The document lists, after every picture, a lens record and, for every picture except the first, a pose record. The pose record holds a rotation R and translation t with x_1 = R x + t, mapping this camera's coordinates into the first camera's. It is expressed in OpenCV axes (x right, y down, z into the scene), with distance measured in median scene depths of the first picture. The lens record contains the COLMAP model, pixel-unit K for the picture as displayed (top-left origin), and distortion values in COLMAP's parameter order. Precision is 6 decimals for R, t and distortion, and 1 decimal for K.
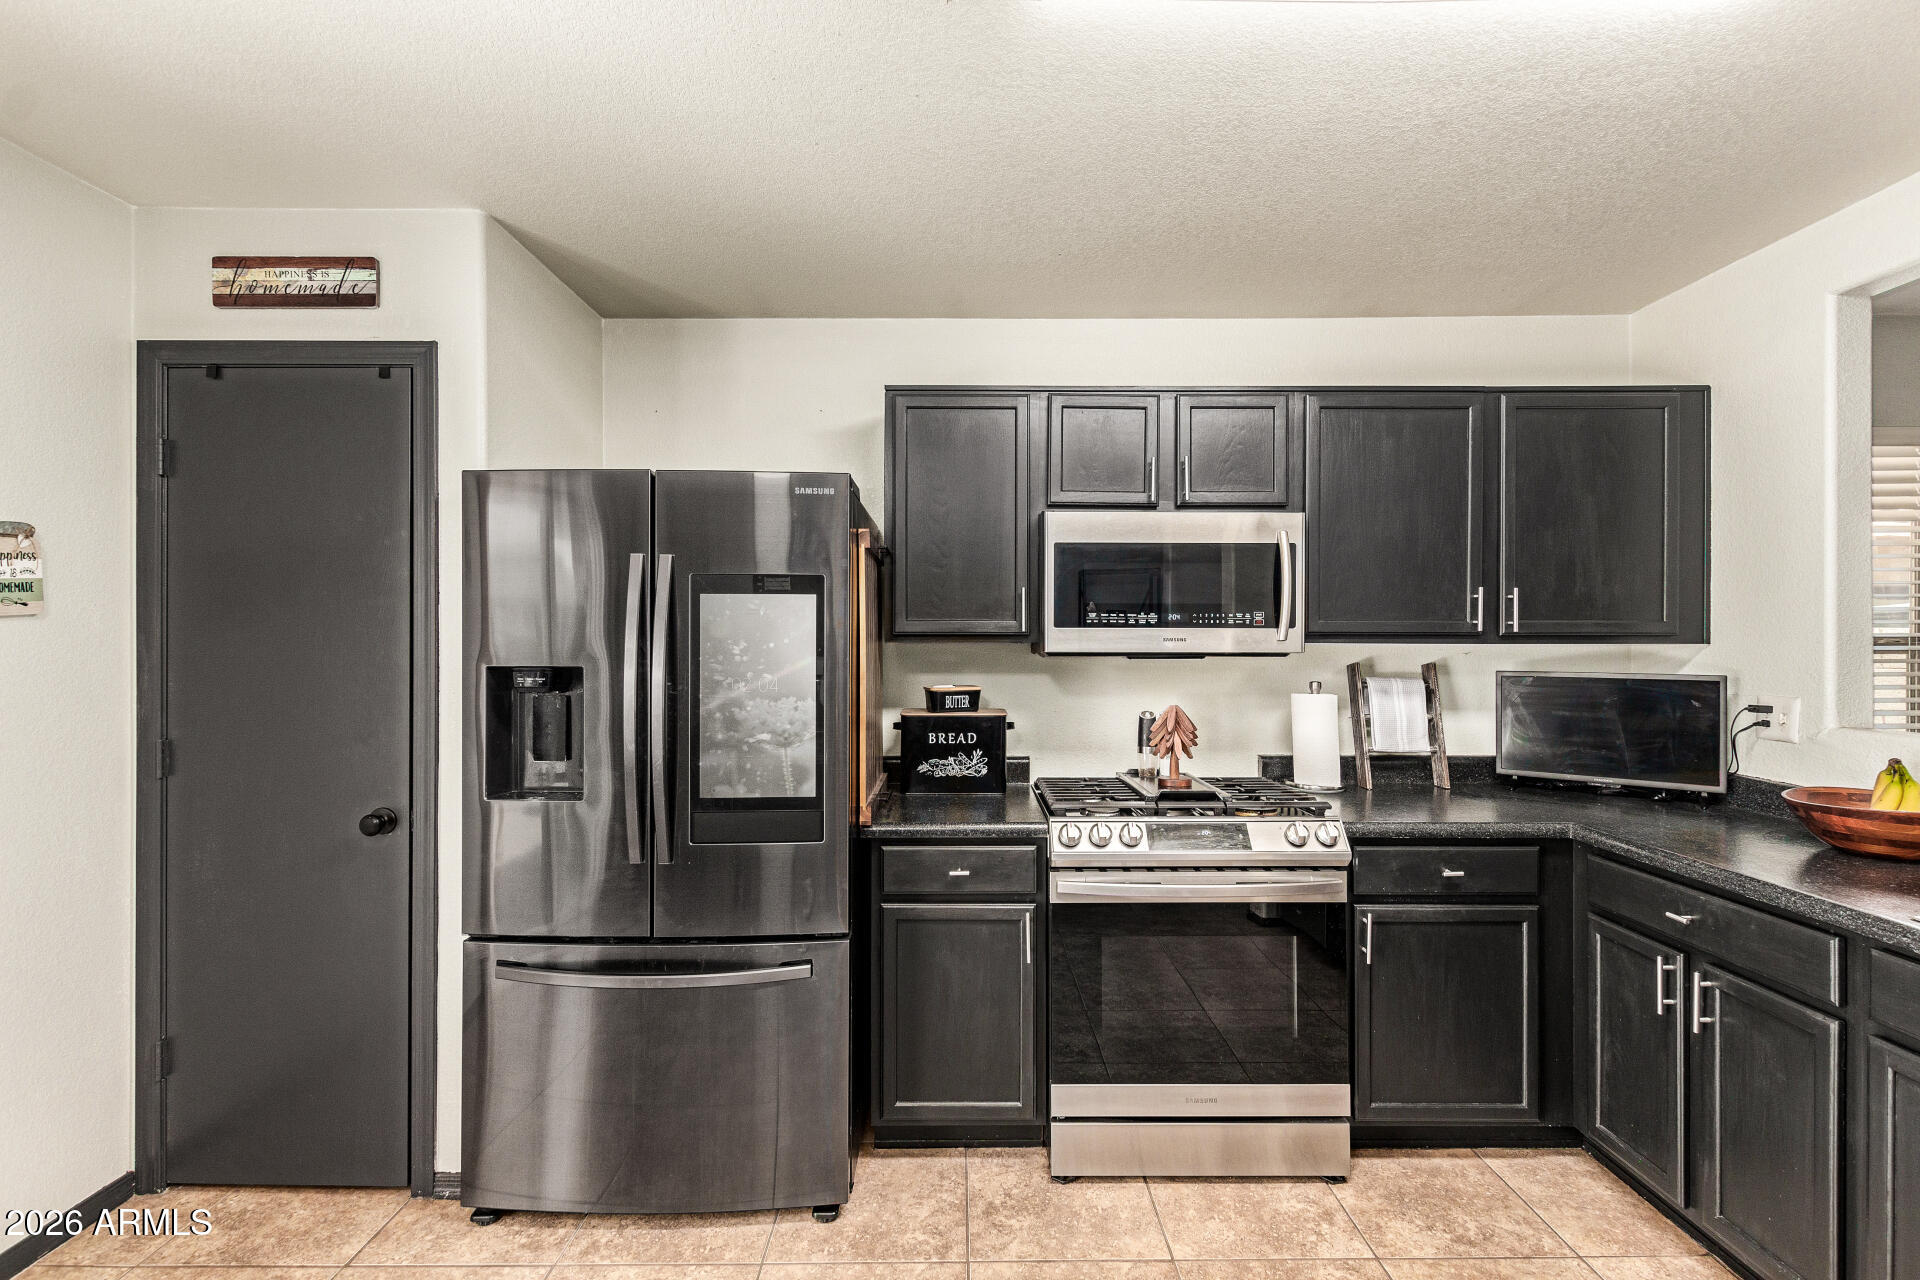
lens RADIAL K [[880.2, 0, 964.1], [0, 880.2, 643.6], [0, 0, 1]] dist [-0.003291, -0.000014]
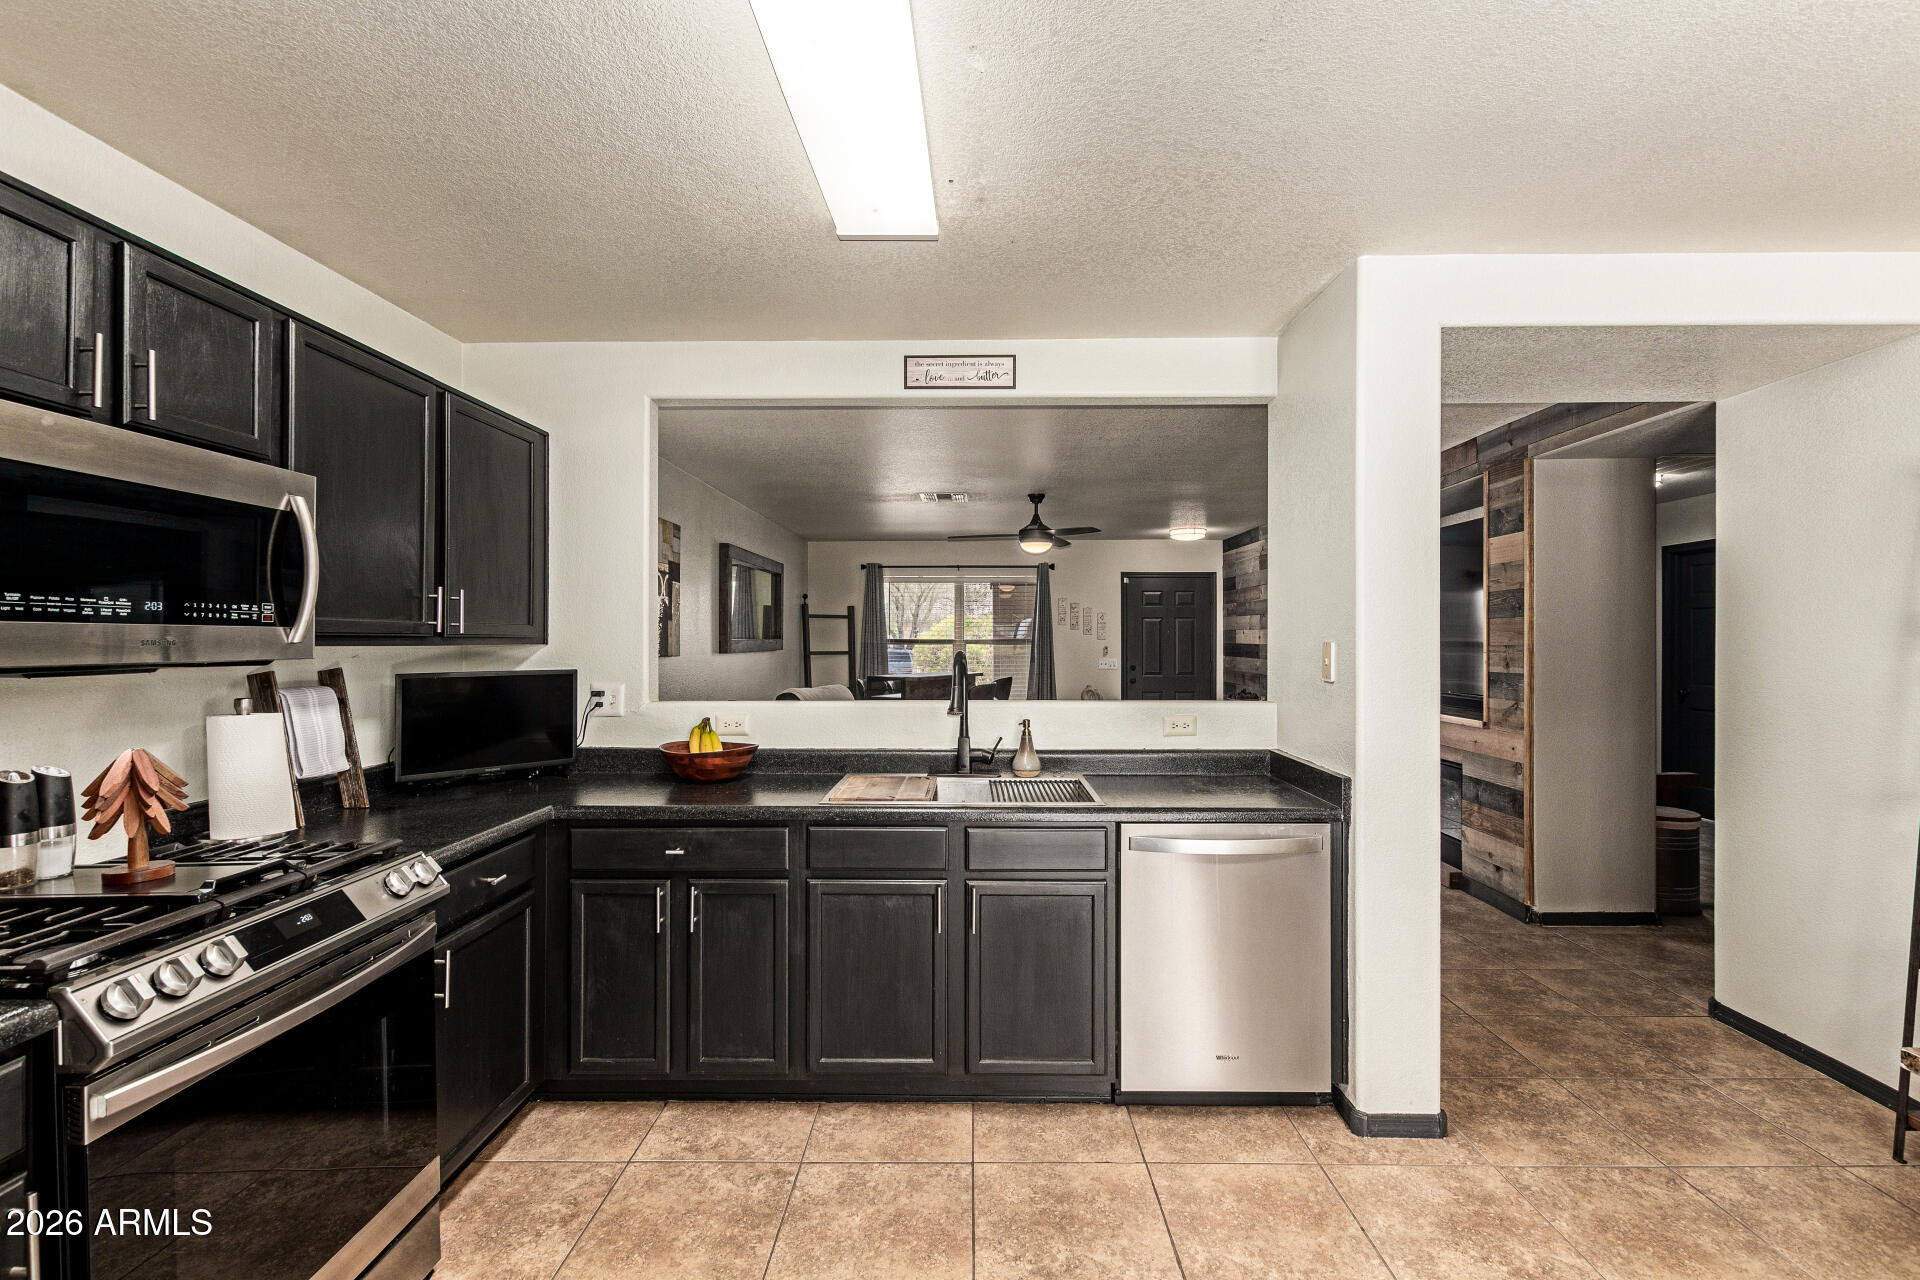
lens RADIAL K [[880.2, 0, 967.5], [0, 880.2, 636.7], [0, 0, 1]] dist [-0.003291, -0.000014]
pose [[-0.002249, 0.002097, 0.999995, -0.403357], [0.006061, 0.999979, -0.002083, -0.004108], [-0.999979, 0.006056, -0.002262, 0.446836]]
